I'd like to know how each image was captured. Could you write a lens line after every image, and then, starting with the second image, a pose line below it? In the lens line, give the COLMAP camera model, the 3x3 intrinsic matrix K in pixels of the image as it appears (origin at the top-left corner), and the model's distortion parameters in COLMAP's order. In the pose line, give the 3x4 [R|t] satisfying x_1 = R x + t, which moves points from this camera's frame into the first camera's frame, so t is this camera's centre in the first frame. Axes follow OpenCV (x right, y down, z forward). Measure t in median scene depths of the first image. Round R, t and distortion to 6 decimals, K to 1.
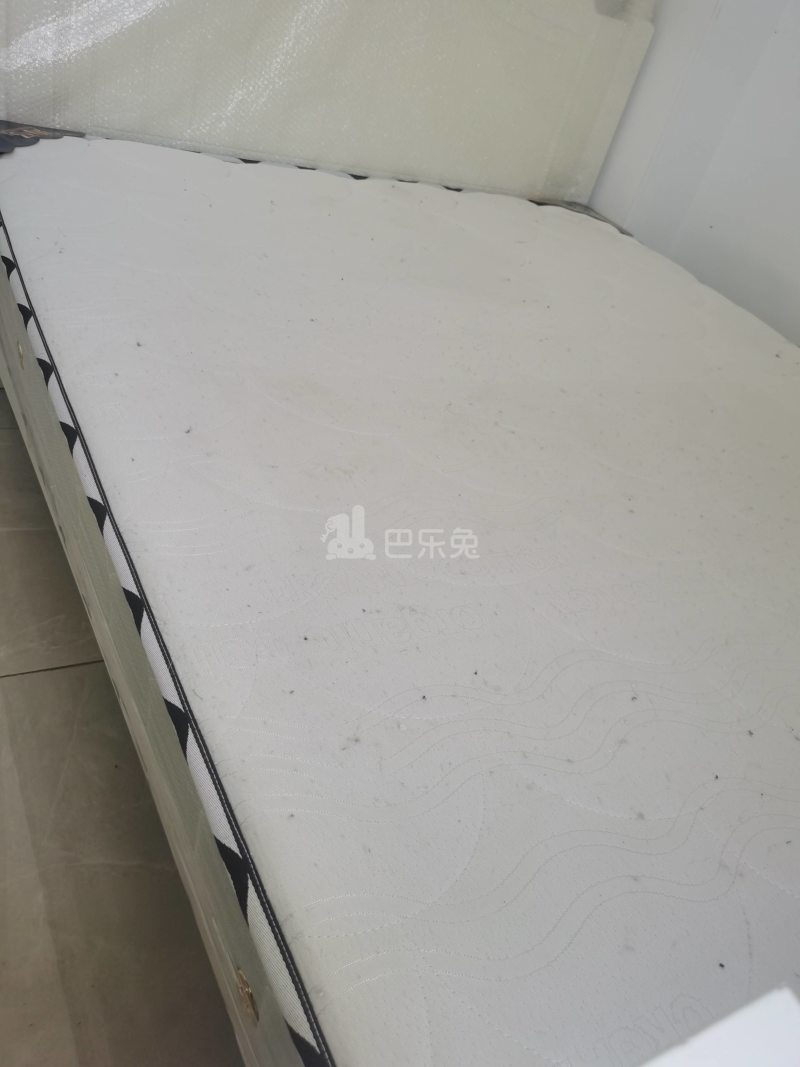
lens RADIAL K [[822.7, 0, 449.9], [0, 822.7, 533.3], [0, 0, 1]] dist [0.040605, -0.038574]
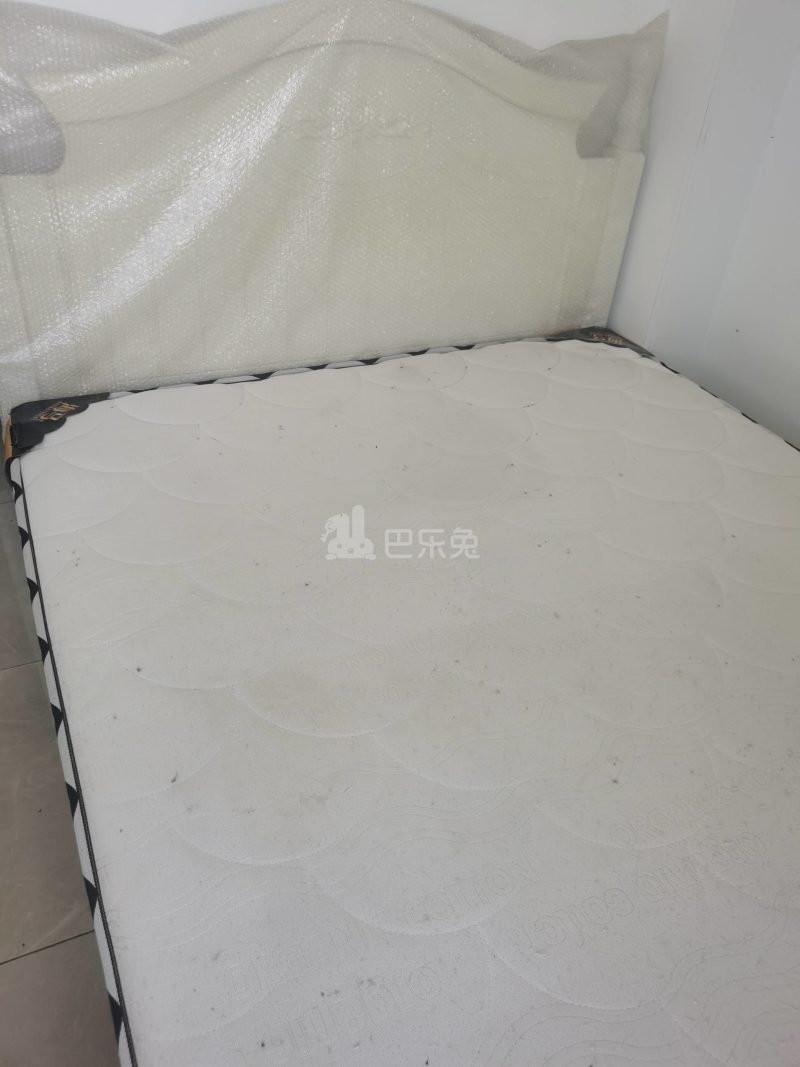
lens RADIAL K [[822.7, 0, 449.9], [0, 822.7, 533.3], [0, 0, 1]] dist [0.040605, -0.038574]
pose [[0.981571, -0.123135, -0.146135, 0.114310], [0.121388, 0.992386, -0.020843, -0.181153], [0.147589, 0.002720, 0.989045, -0.012339]]
